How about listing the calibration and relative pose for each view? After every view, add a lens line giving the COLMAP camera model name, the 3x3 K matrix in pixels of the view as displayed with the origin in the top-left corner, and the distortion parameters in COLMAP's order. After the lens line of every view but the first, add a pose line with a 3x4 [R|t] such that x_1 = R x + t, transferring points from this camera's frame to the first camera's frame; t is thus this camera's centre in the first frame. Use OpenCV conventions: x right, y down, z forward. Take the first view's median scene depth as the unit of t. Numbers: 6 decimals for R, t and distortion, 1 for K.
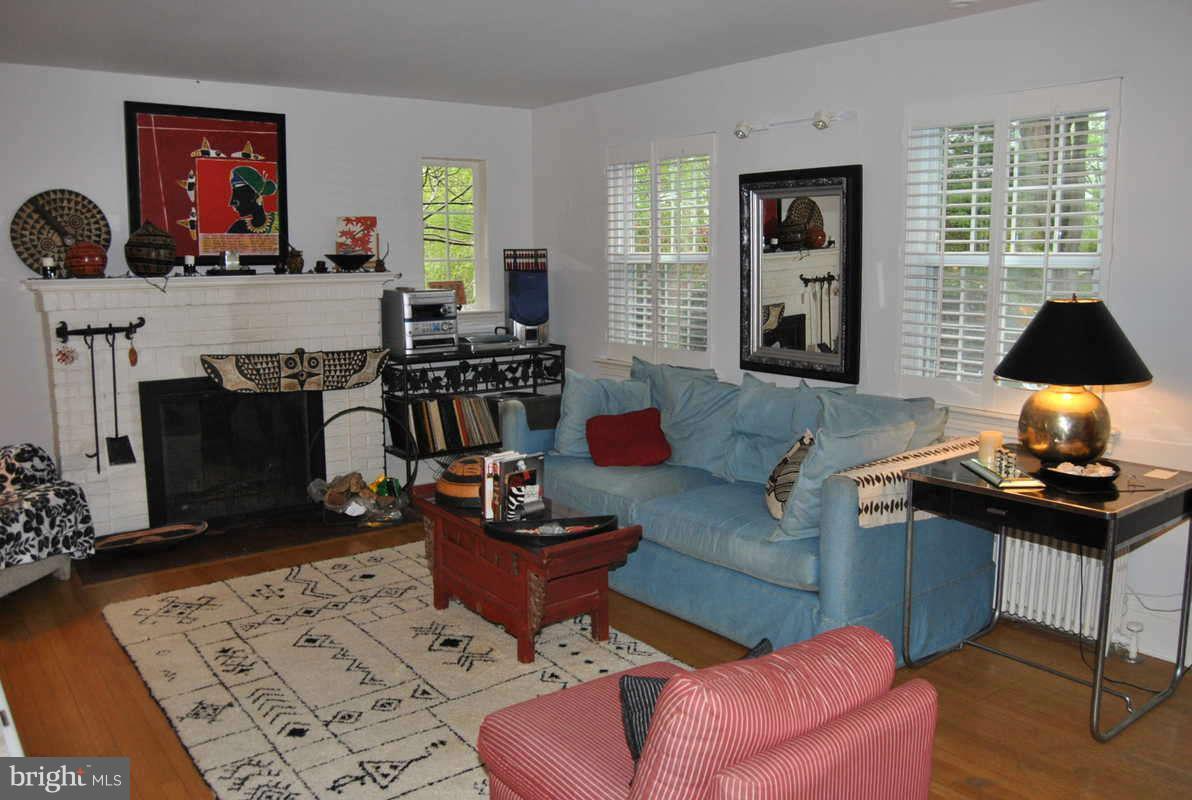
lens RADIAL K [[939.9, 0, 599.5], [0, 939.9, 394.6], [0, 0, 1]] dist [-0.084827, 0.008660]
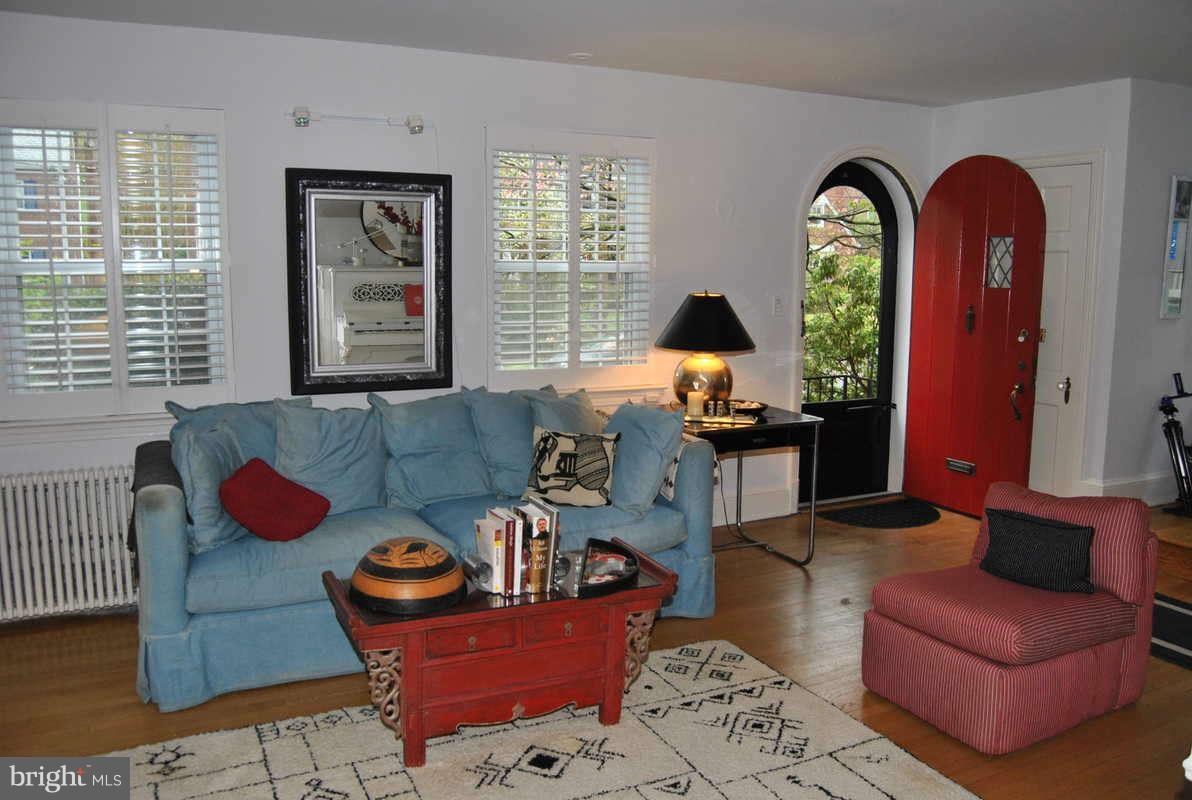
lens RADIAL K [[939.9, 0, 599.5], [0, 939.9, 394.6], [0, 0, 1]] dist [-0.084827, 0.008660]
pose [[0.205744, -0.126499, 0.970395, -0.853158], [0.137639, 0.985494, 0.099285, -0.101967], [-0.968878, 0.113137, 0.220171, 0.748964]]
